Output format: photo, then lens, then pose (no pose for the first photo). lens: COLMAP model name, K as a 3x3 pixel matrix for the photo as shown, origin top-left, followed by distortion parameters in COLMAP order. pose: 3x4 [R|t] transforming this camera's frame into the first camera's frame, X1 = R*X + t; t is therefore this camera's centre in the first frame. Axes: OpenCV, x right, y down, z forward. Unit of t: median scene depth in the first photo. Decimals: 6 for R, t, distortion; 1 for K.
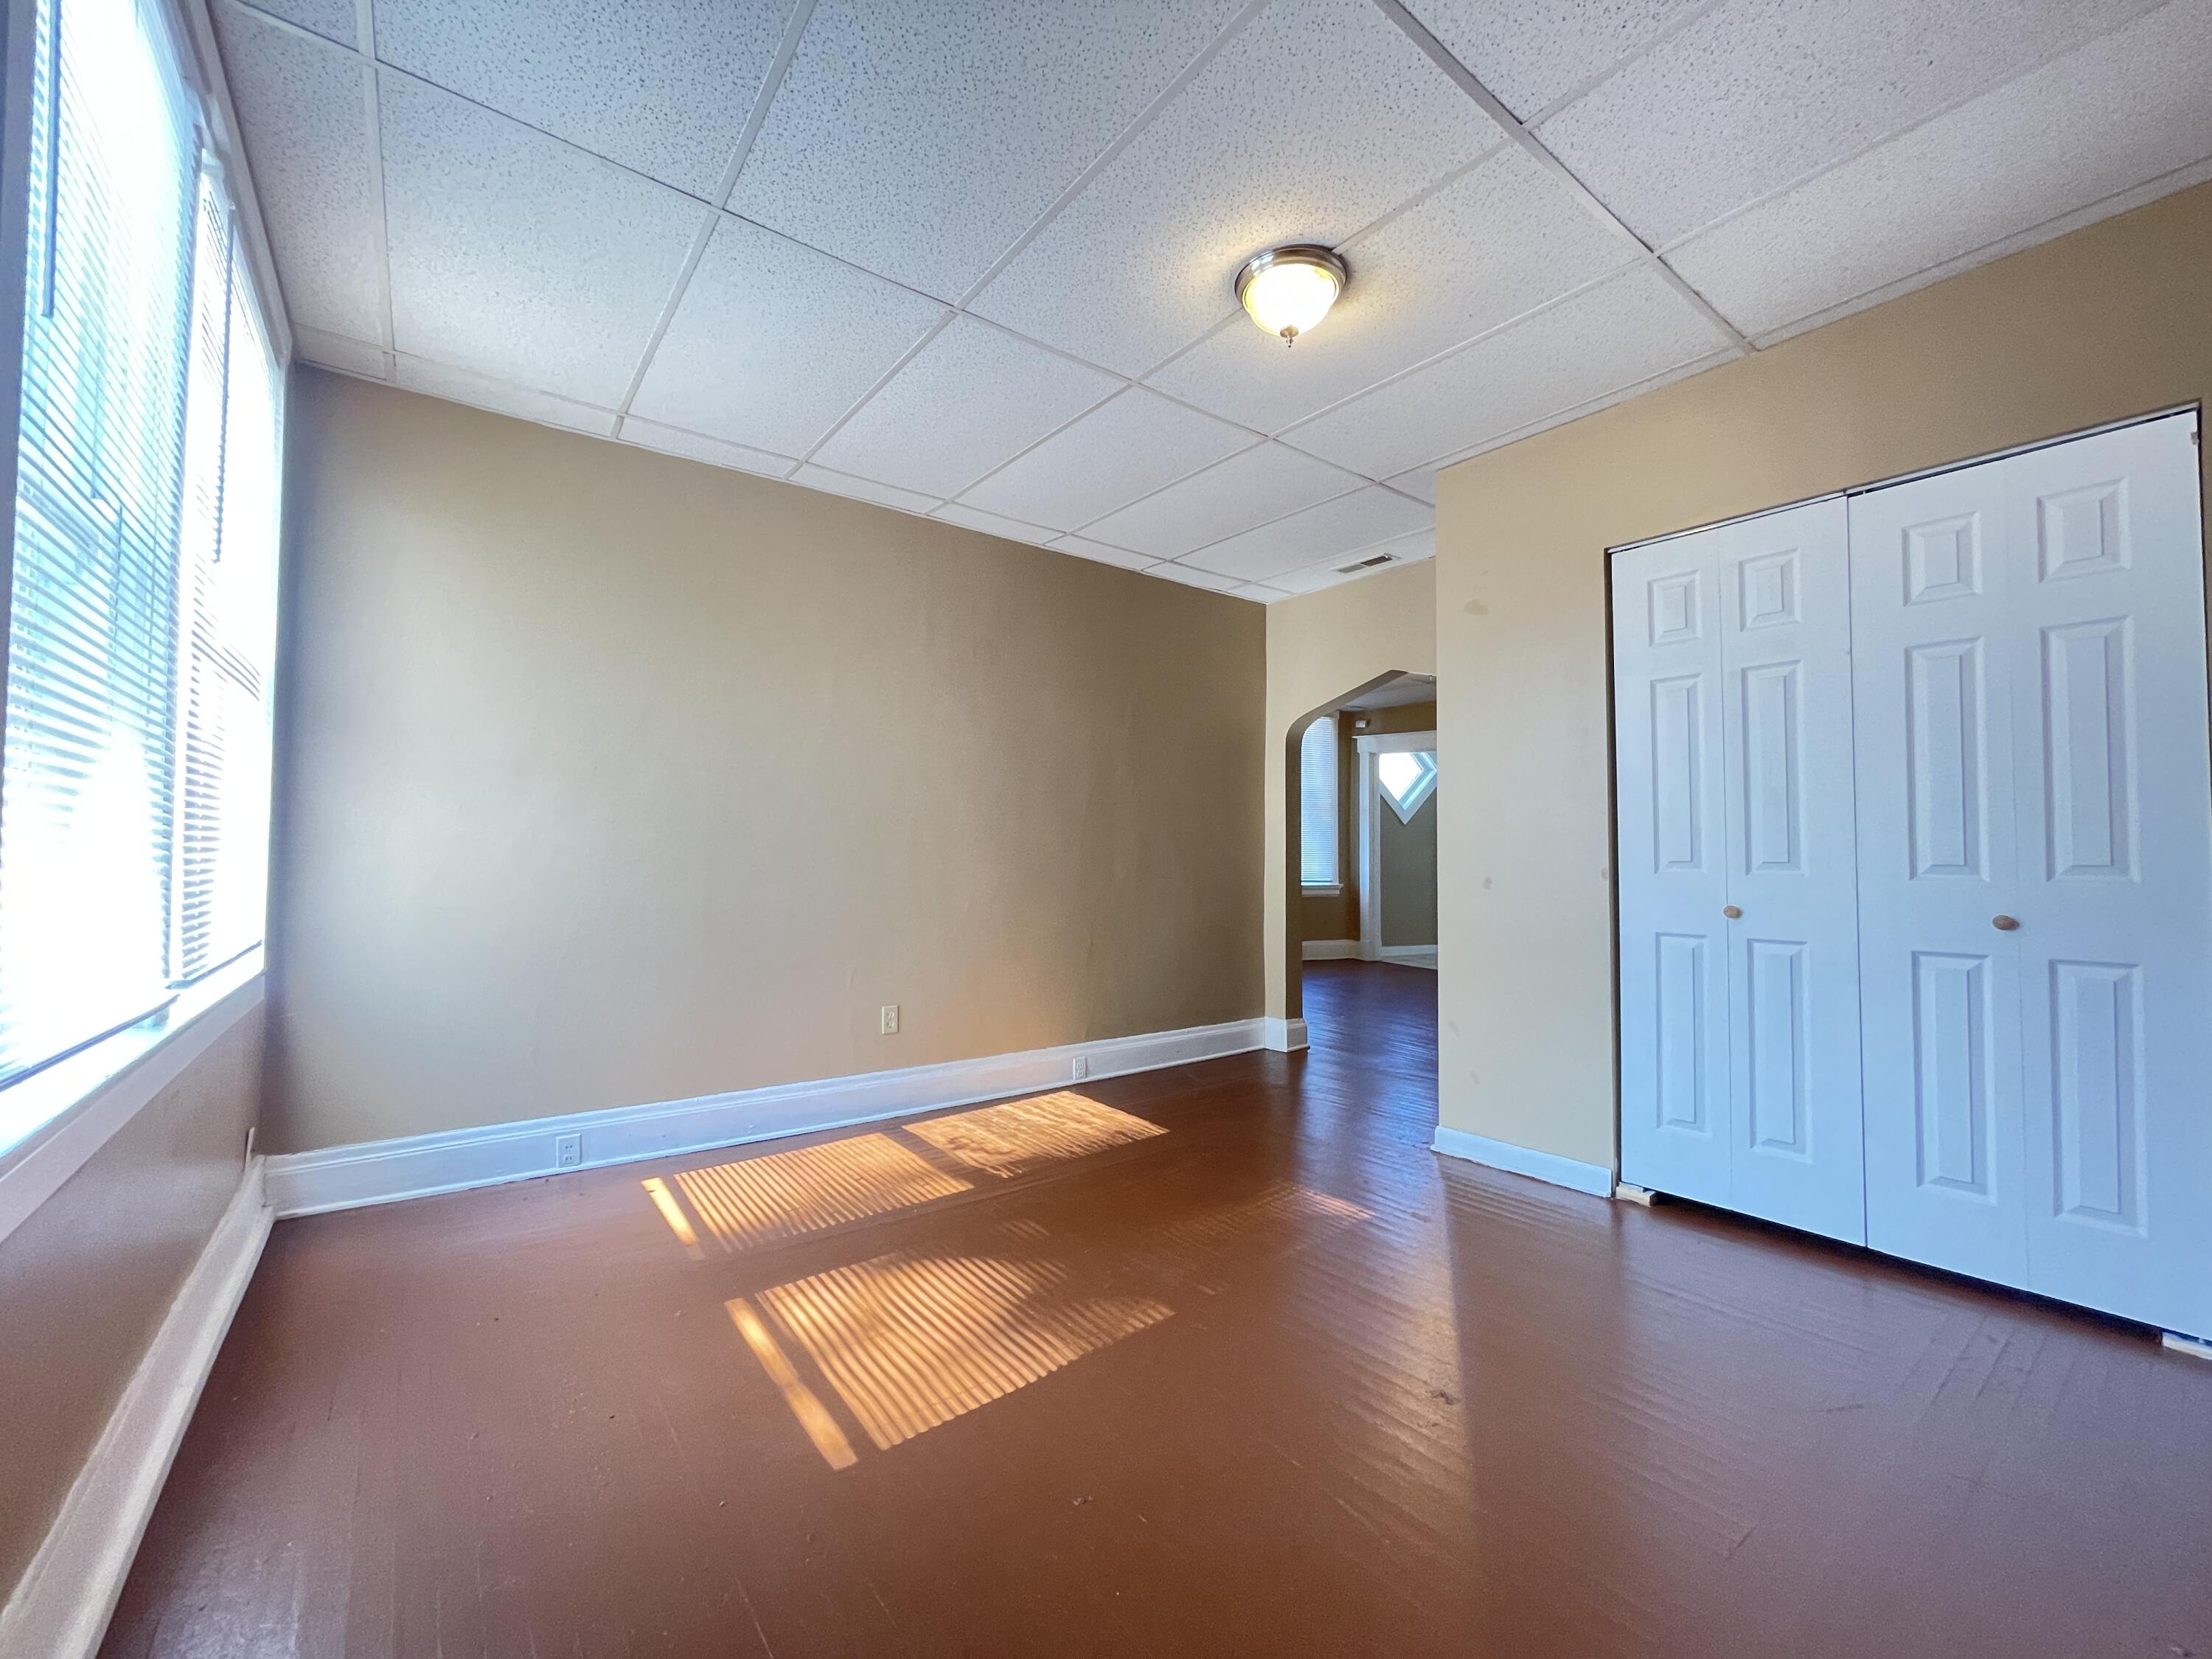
lens RADIAL K [[891.2, 0, 1098.6], [0, 891.2, 829.4], [0, 0, 1]] dist [-0.000026, 0.000196]
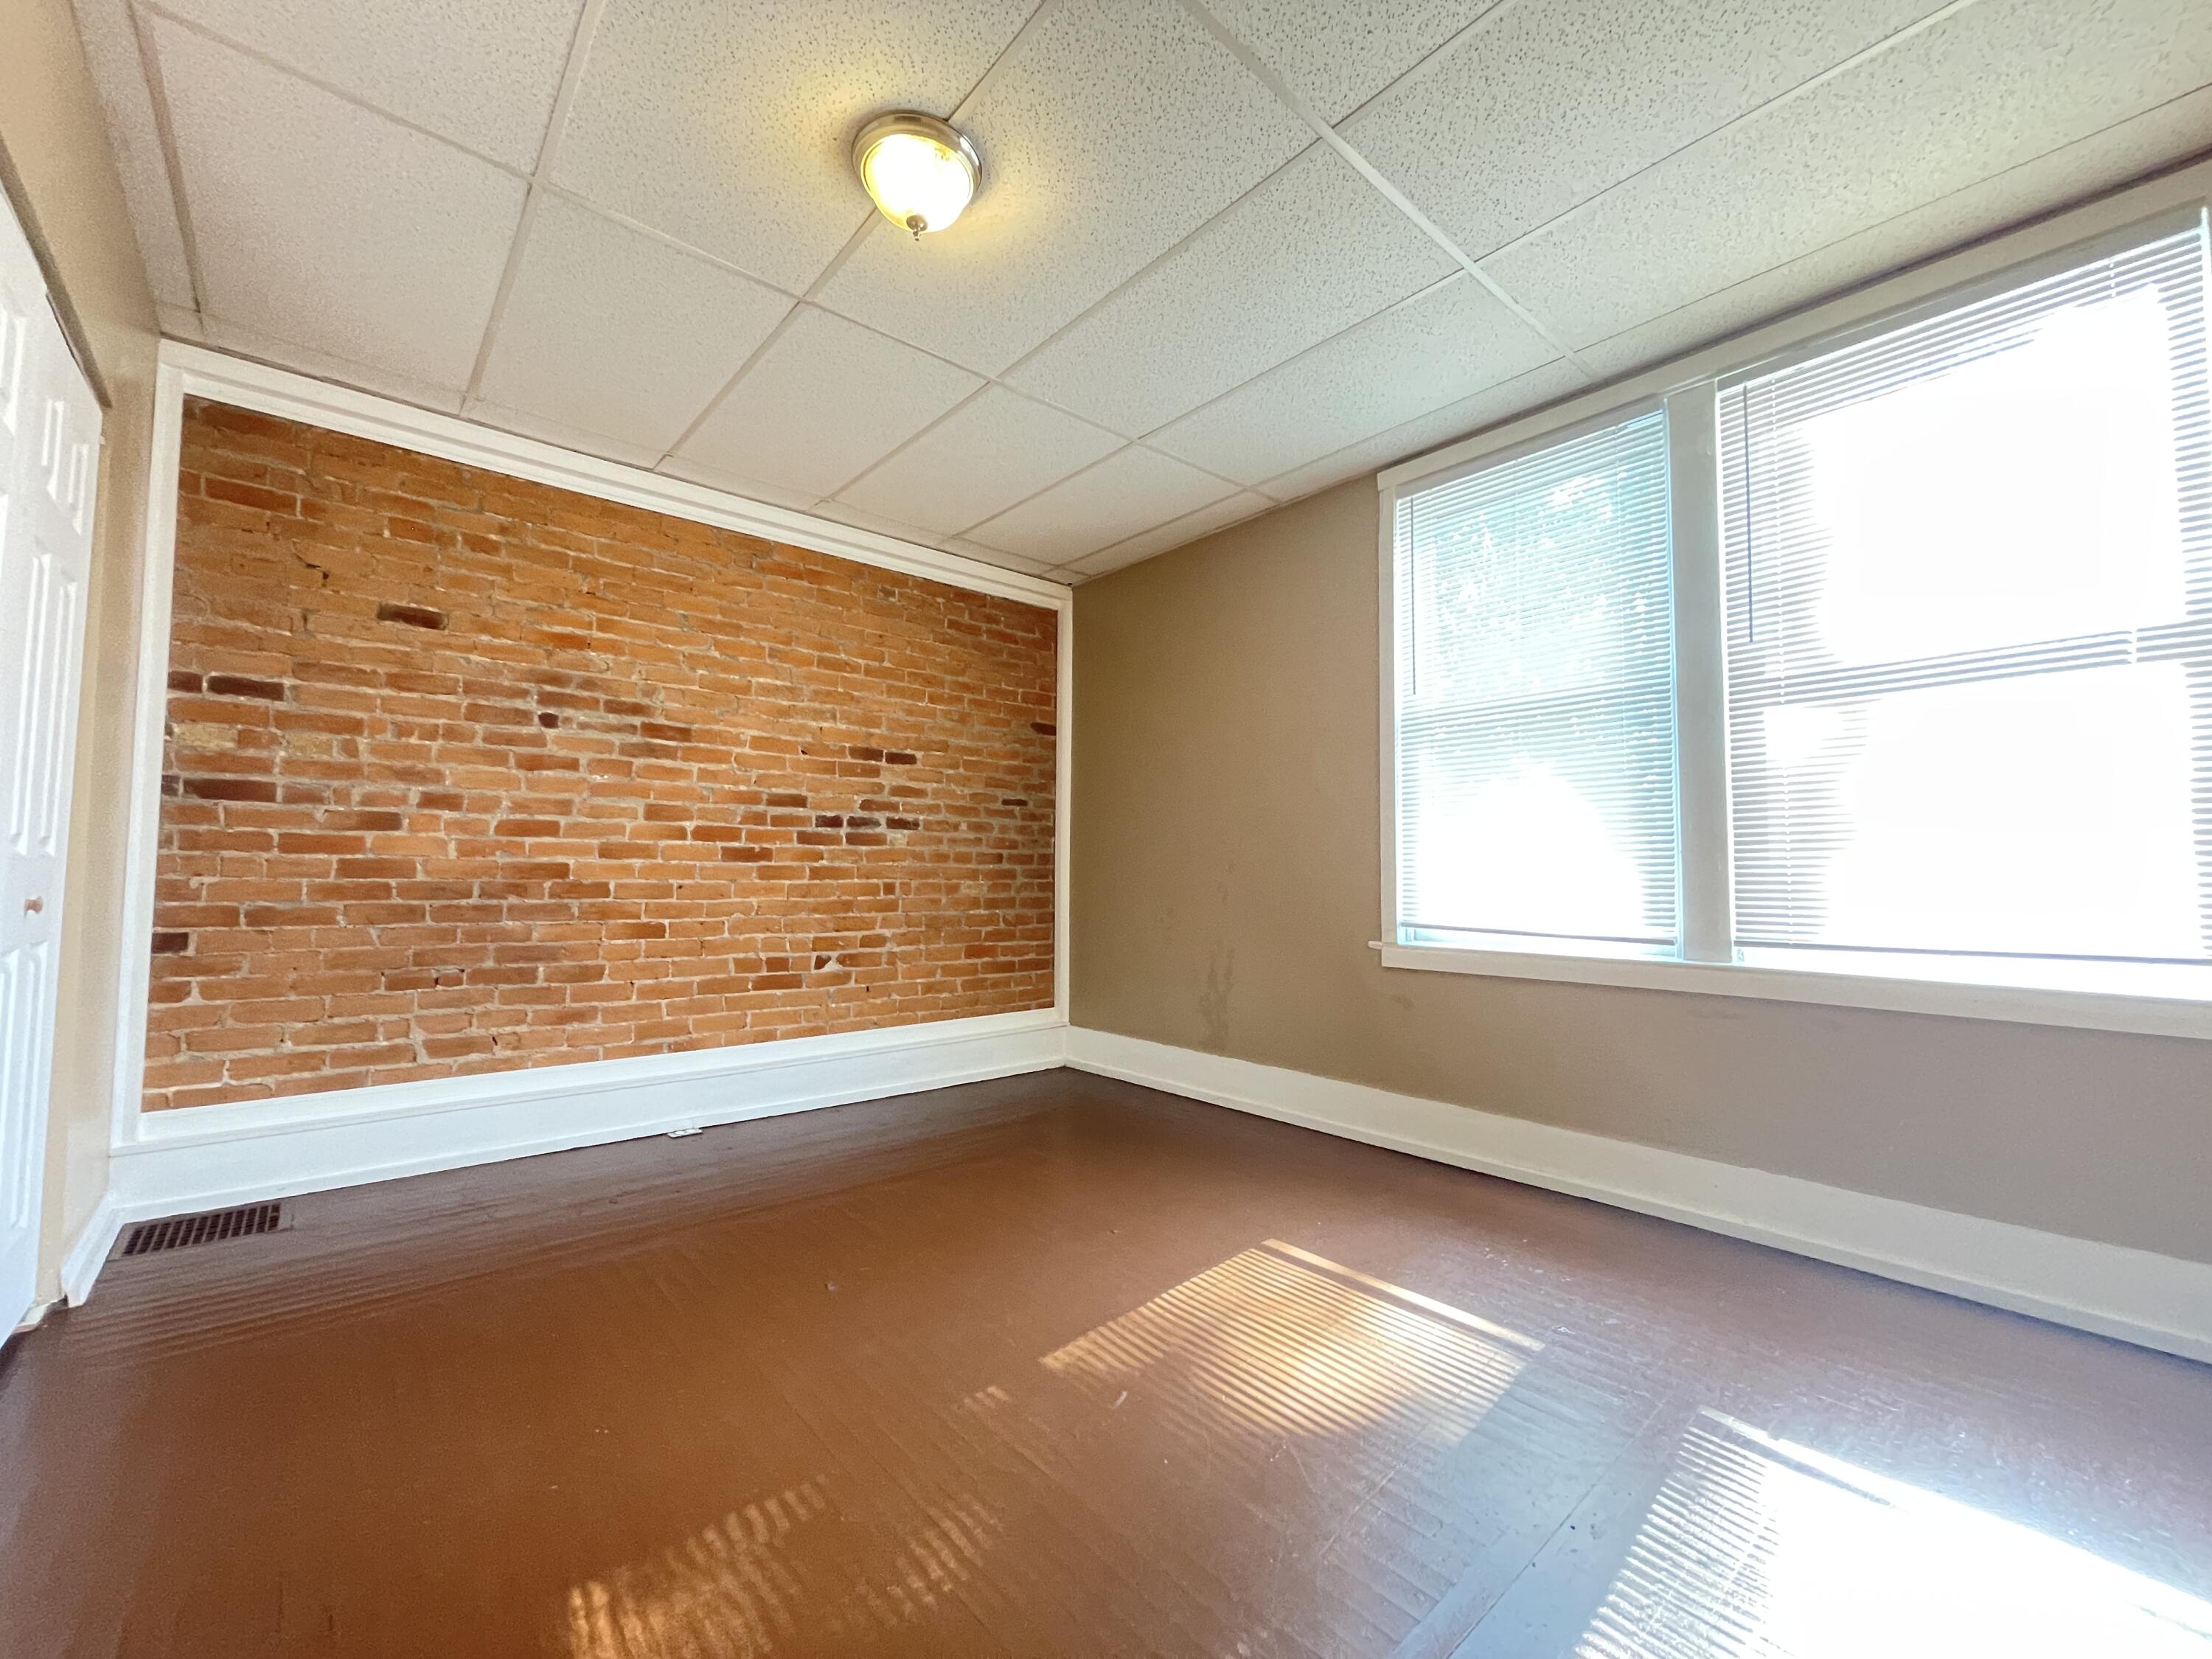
lens RADIAL K [[891.2, 0, 1098.6], [0, 891.2, 829.4], [0, 0, 1]] dist [-0.000026, 0.000196]
pose [[-0.998006, -0.014852, -0.061354, 0.060195], [-0.009647, 0.996396, -0.084277, 0.065871], [0.062385, -0.083517, -0.994552, 1.322512]]
